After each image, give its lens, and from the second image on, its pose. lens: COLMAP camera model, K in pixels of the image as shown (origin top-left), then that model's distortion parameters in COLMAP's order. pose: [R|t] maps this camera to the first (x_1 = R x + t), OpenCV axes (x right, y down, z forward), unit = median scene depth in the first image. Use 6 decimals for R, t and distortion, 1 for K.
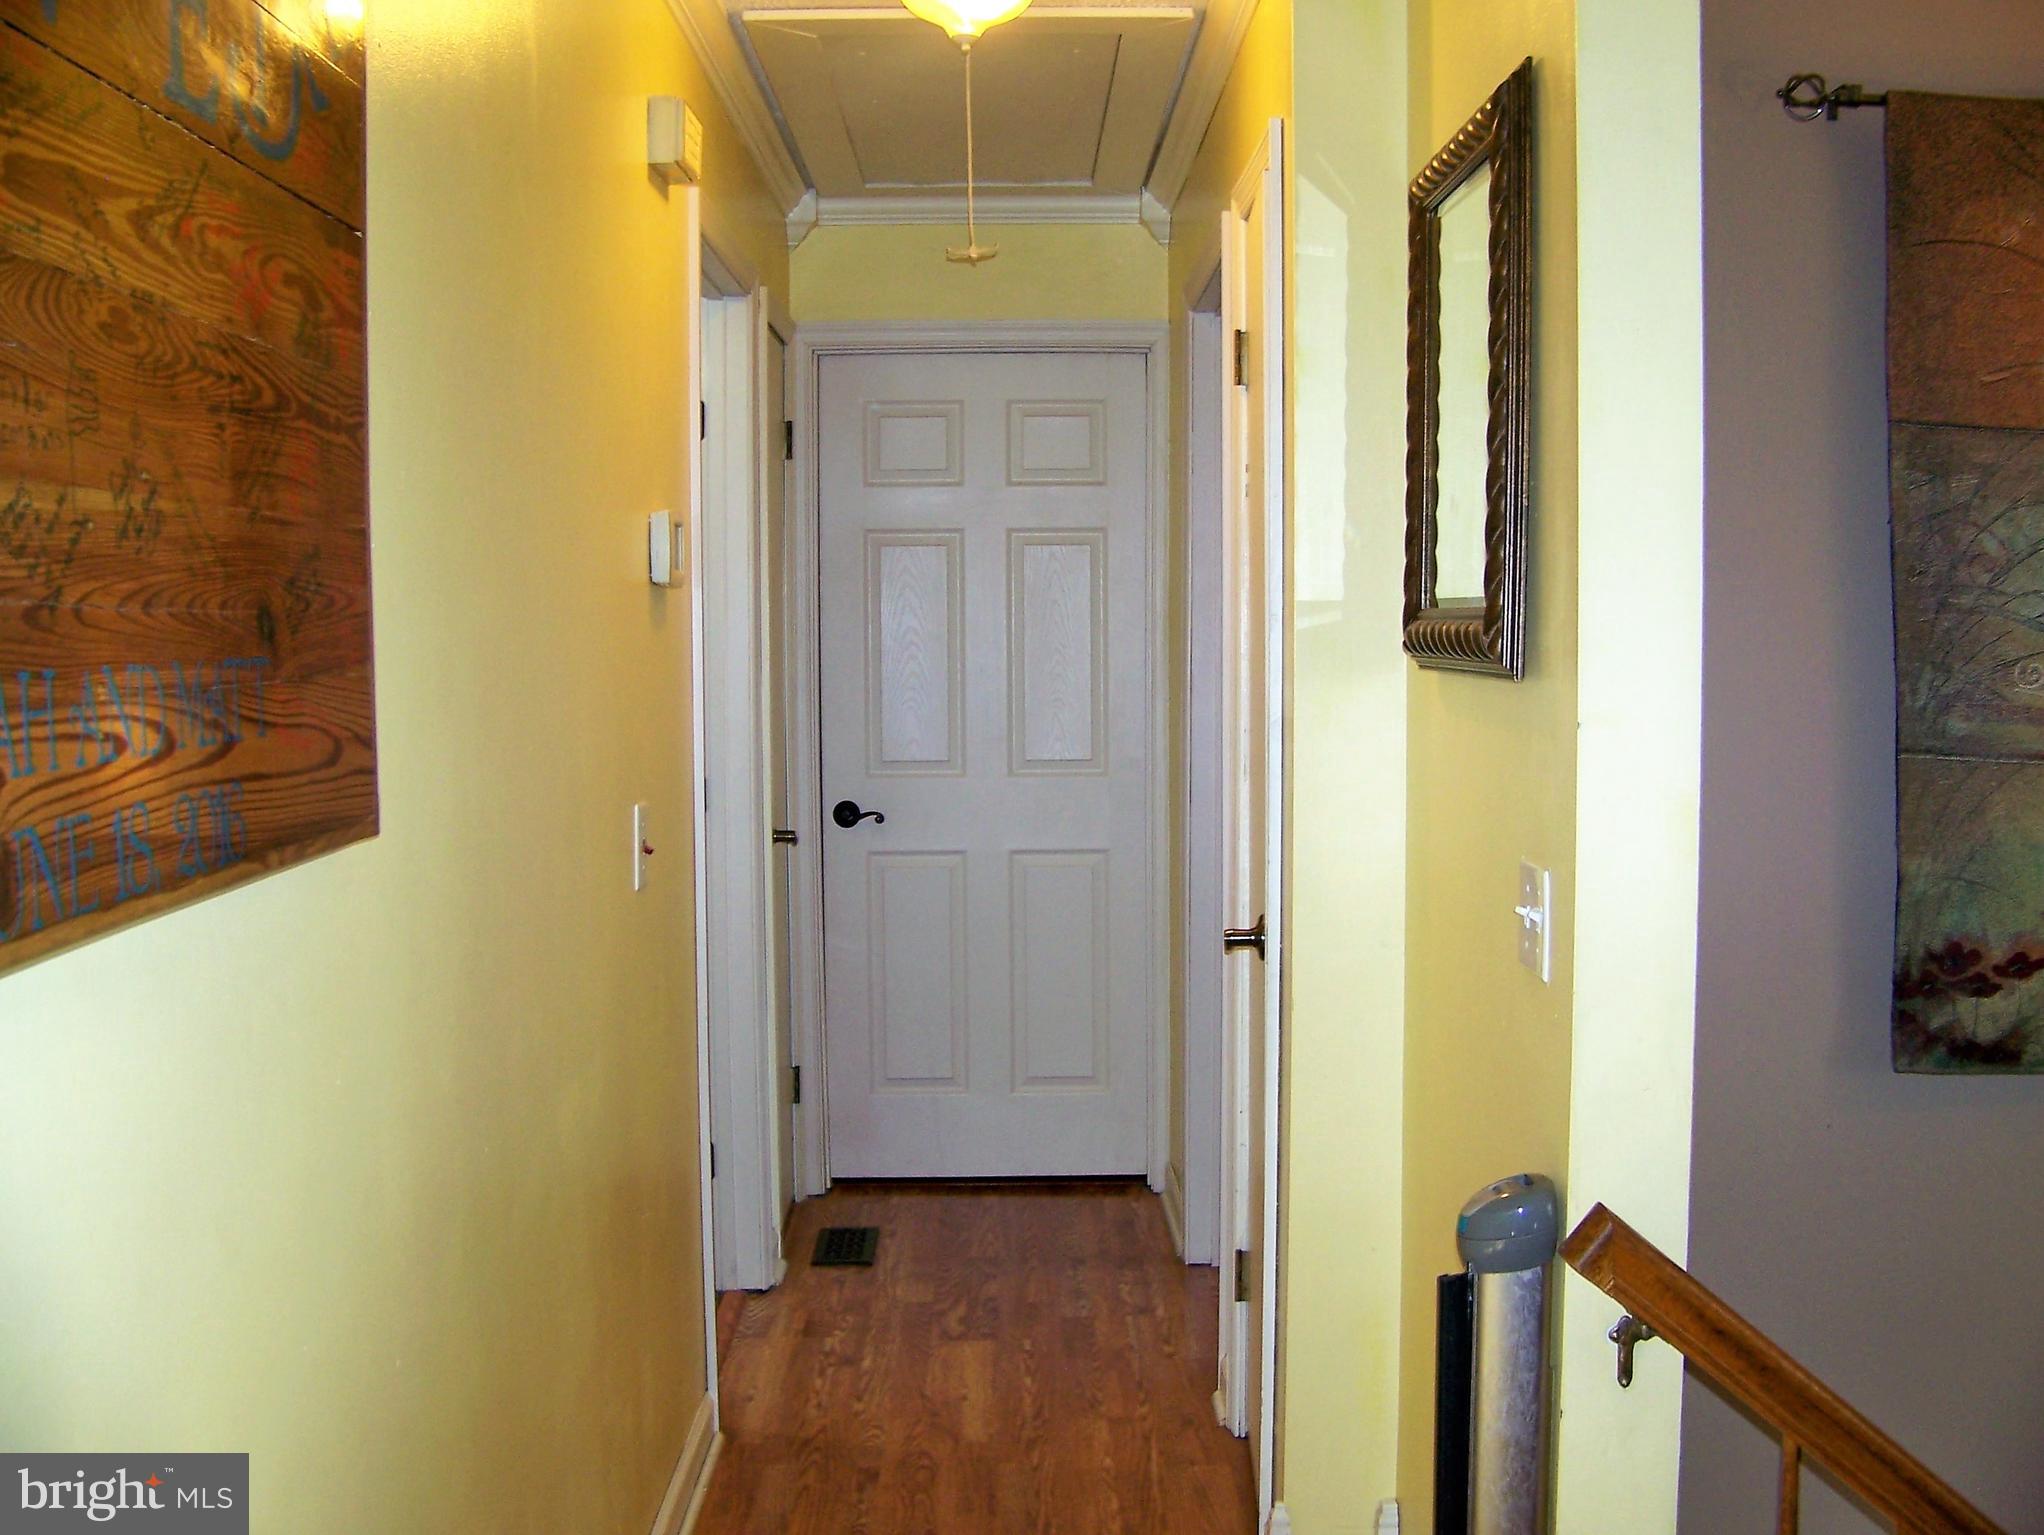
lens RADIAL K [[2307.2, 0, 1022.0], [0, 2307.2, 767.5], [0, 0, 1]] dist [-0.232347, 0.262102]
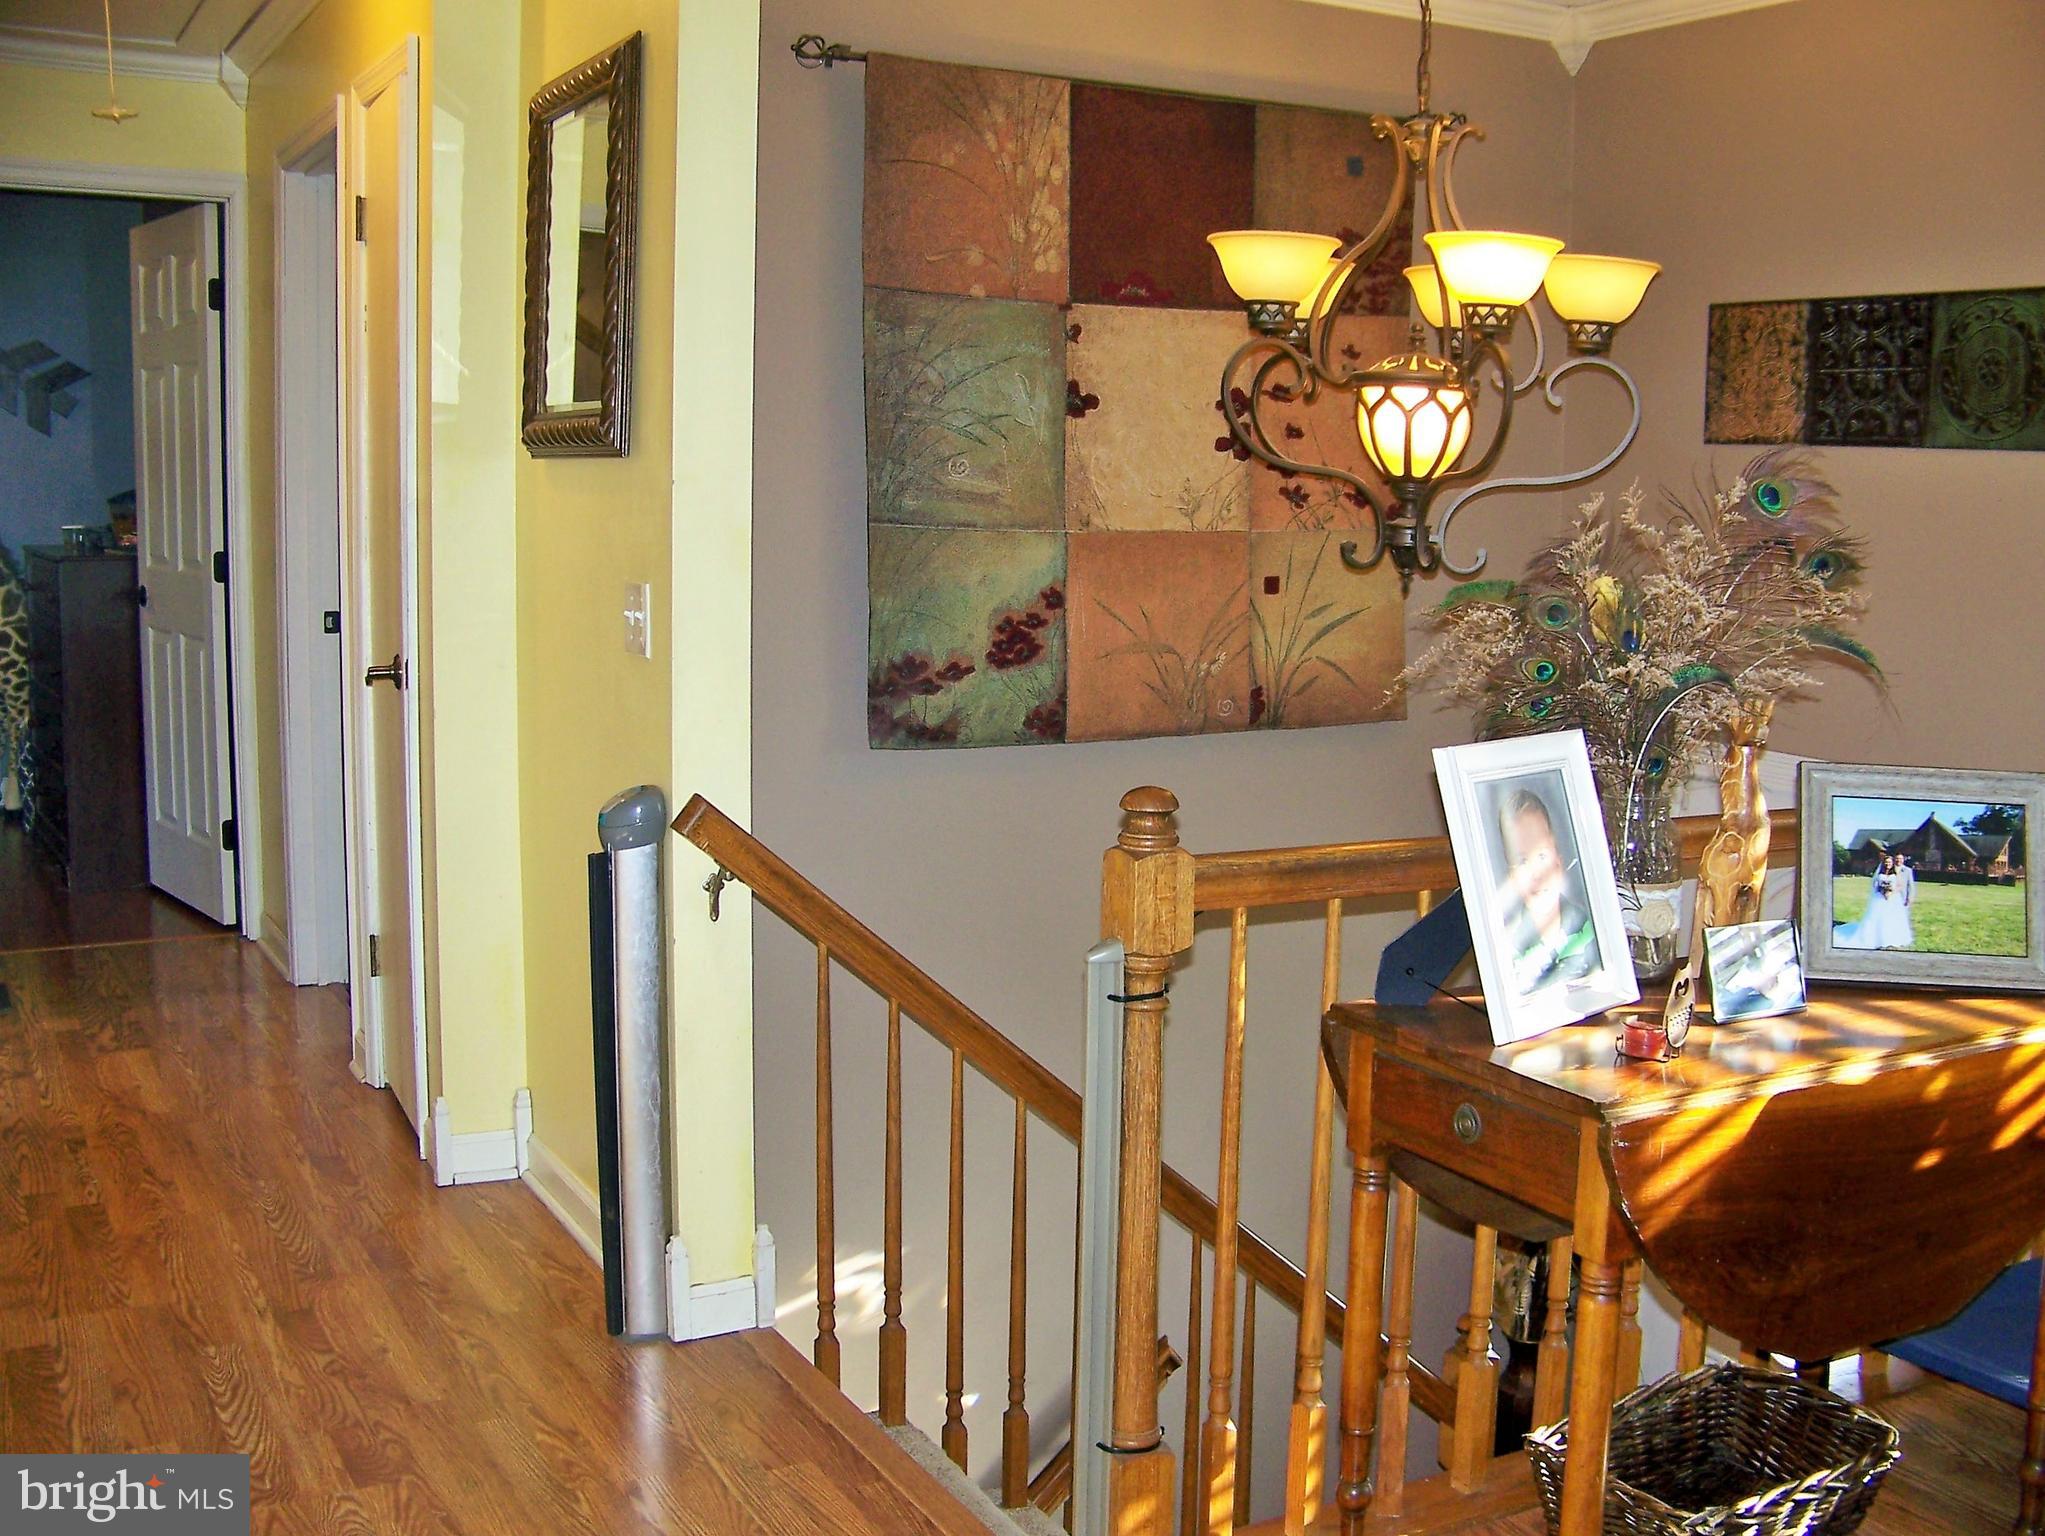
lens RADIAL K [[2193.6, 0, 1097.6], [0, 2193.6, 770.3], [0, 0, 1]] dist [-0.291433, 0.399656]
pose [[0.883691, -0.043059, 0.466086, -0.125364], [0.006023, 0.996723, 0.080662, 0.039315], [-0.468032, -0.068474, 0.881055, -0.281682]]
